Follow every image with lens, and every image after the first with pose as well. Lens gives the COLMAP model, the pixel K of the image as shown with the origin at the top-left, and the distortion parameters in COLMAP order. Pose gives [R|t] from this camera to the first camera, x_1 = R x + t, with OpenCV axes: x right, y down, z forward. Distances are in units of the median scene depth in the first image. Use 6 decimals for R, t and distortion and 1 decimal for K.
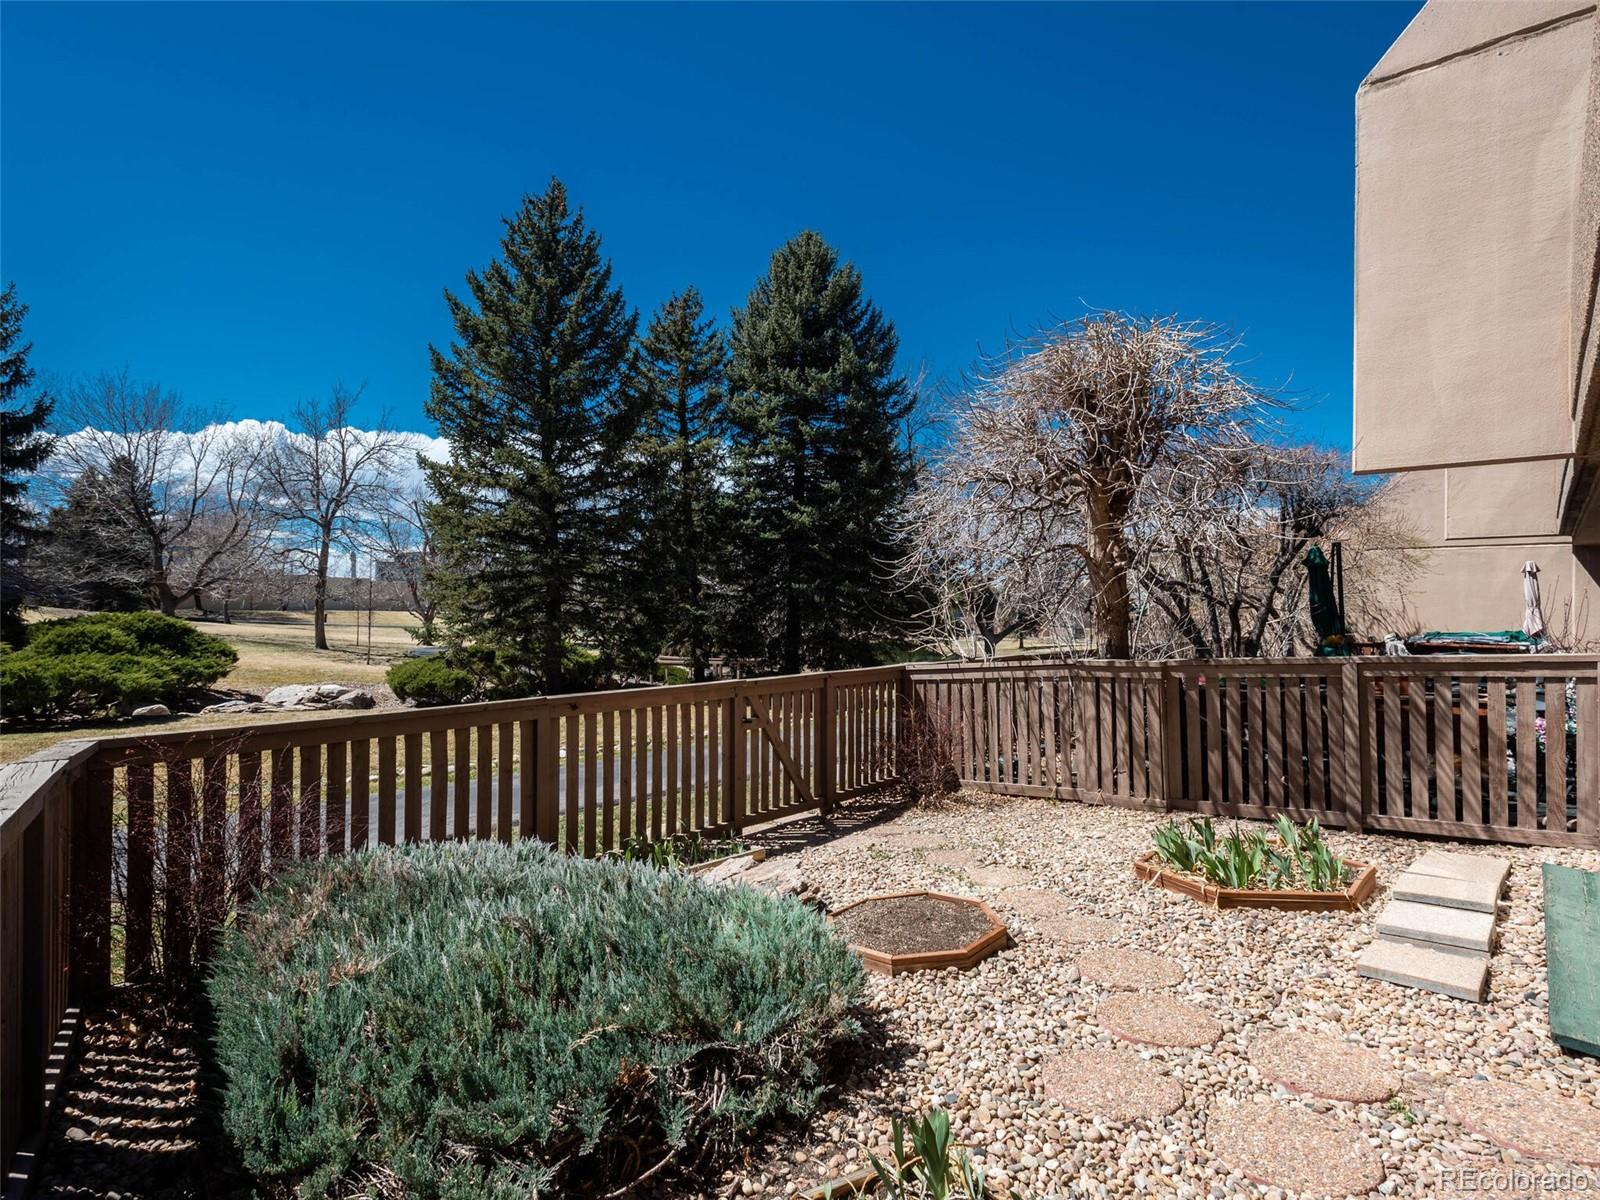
lens RADIAL K [[837.8, 0, 799.2], [0, 837.8, 596.3], [0, 0, 1]] dist [0.019739, -0.005774]
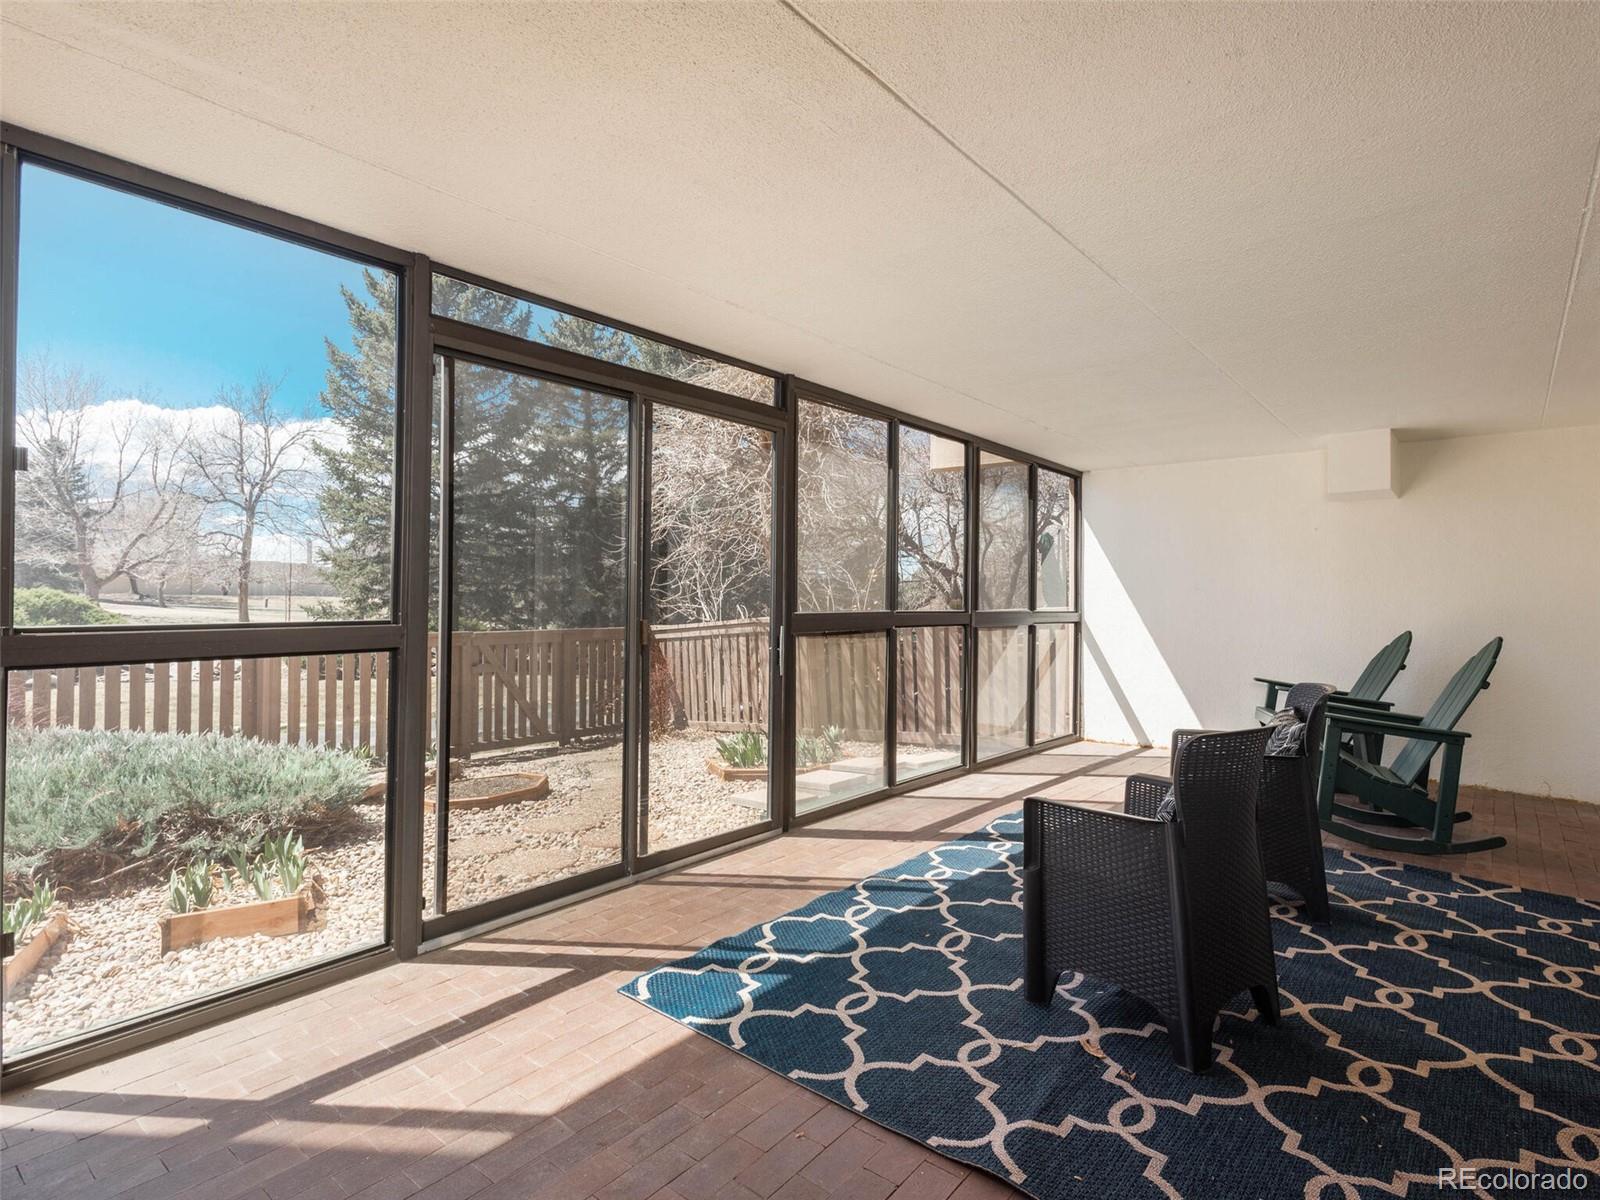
lens RADIAL K [[837.8, 0, 804.5], [0, 837.8, 588.1], [0, 0, 1]] dist [0.019739, -0.005774]
pose [[0.999085, 0.005250, 0.042445, 0.111705], [-0.005362, 0.999982, 0.002517, 0.008732], [-0.042431, -0.002742, 0.999096, -0.077872]]
